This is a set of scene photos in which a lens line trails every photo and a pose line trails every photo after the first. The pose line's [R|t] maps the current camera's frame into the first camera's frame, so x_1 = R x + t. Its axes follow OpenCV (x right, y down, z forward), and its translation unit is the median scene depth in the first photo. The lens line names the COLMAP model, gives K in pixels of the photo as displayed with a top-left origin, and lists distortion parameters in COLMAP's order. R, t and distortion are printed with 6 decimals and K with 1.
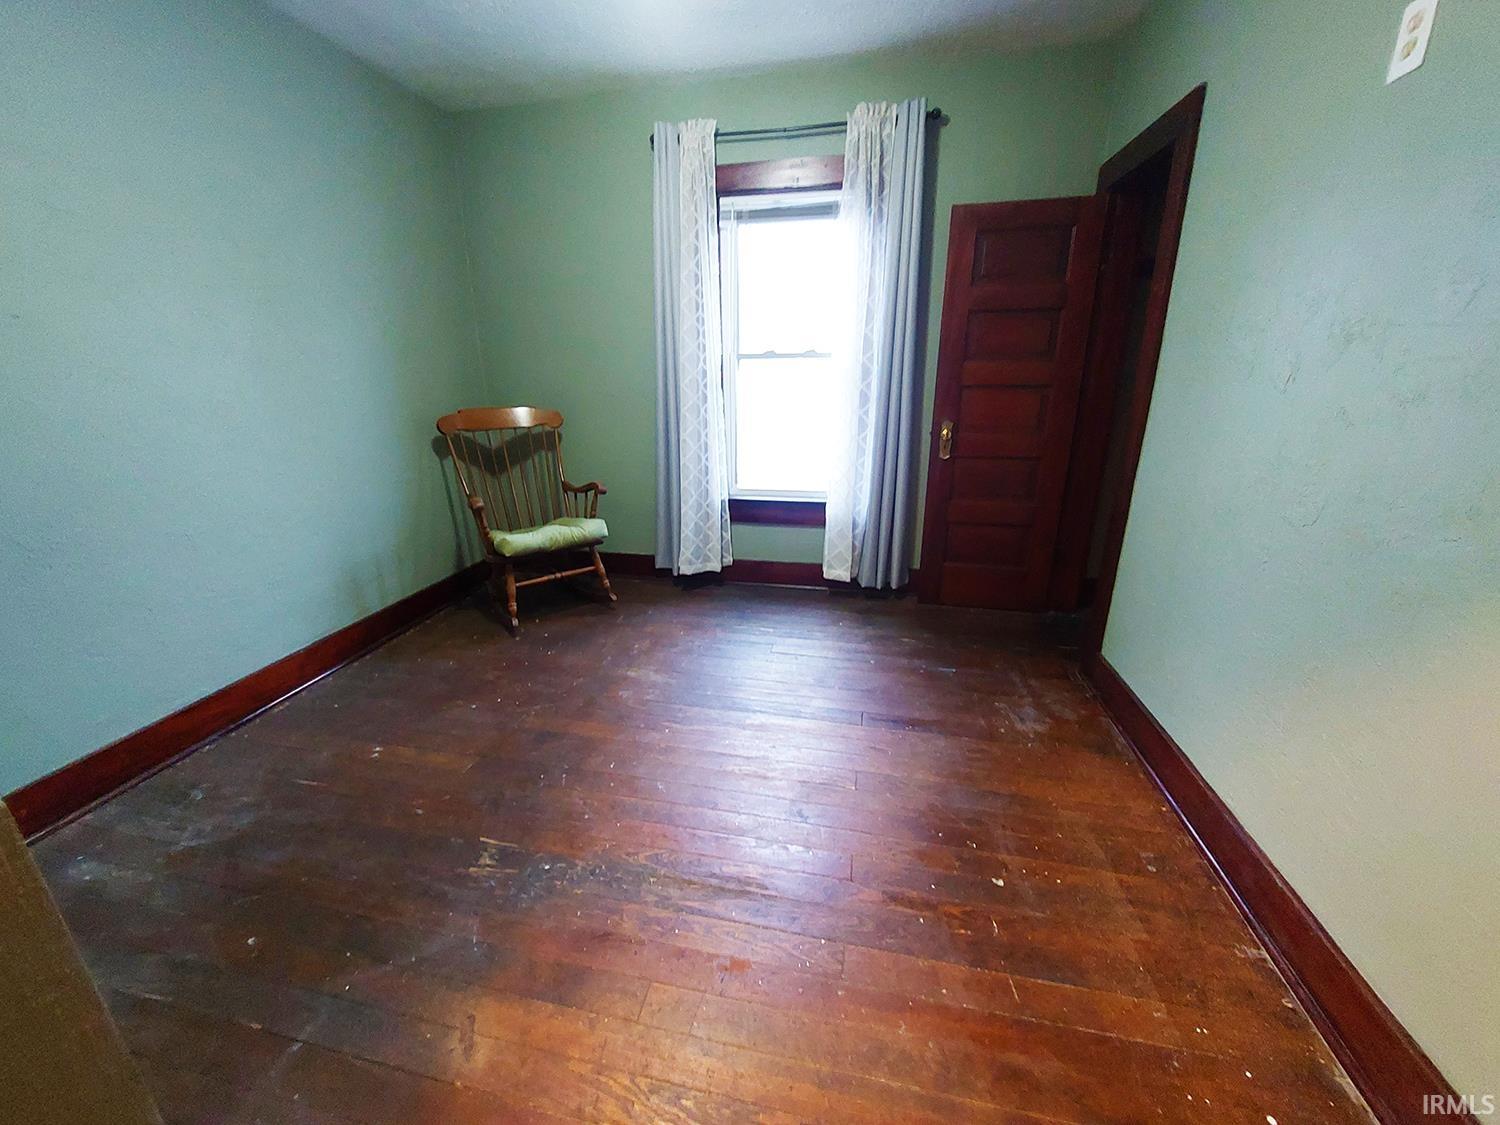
lens RADIAL K [[599.6, 0, 737.8], [0, 599.6, 567.7], [0, 0, 1]] dist [0.000127, -0.004217]
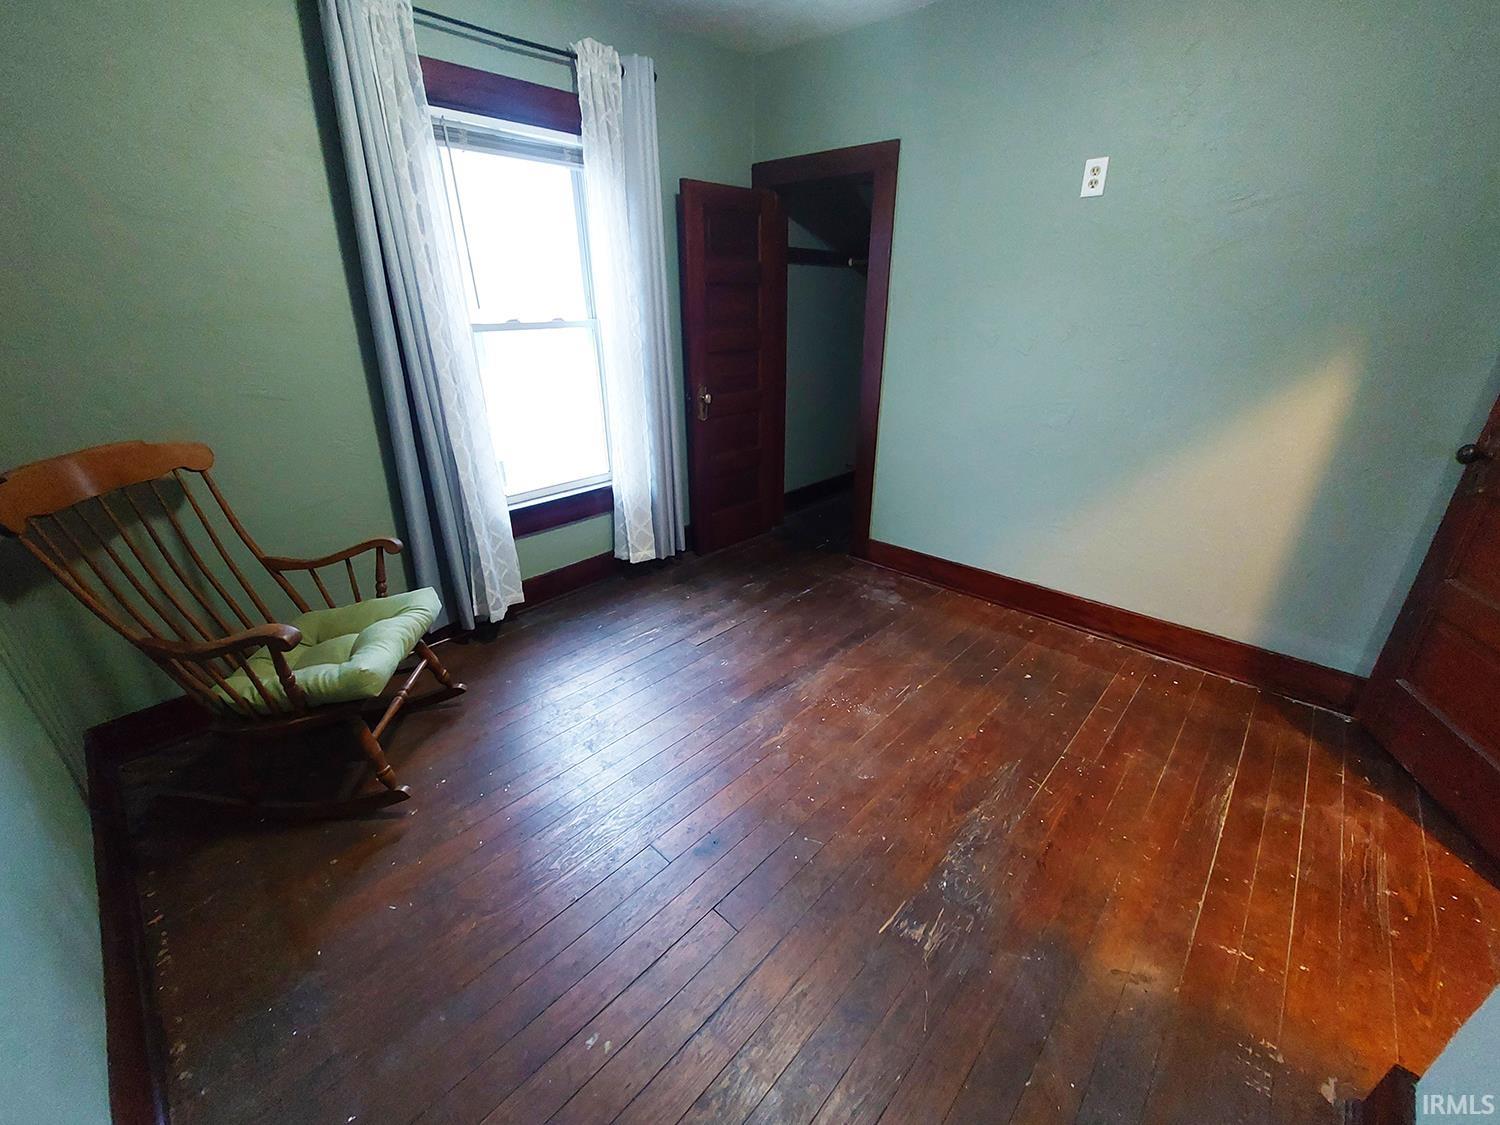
lens RADIAL K [[608.1, 0, 750.0], [0, 608.1, 562.5], [0, 0, 1]] dist [-0.002313, -0.000219]
pose [[0.516968, -0.330253, 0.789732, -0.554886], [0.270149, 0.938376, 0.215571, -0.151844], [-0.812258, 0.101902, 0.574328, 0.317390]]
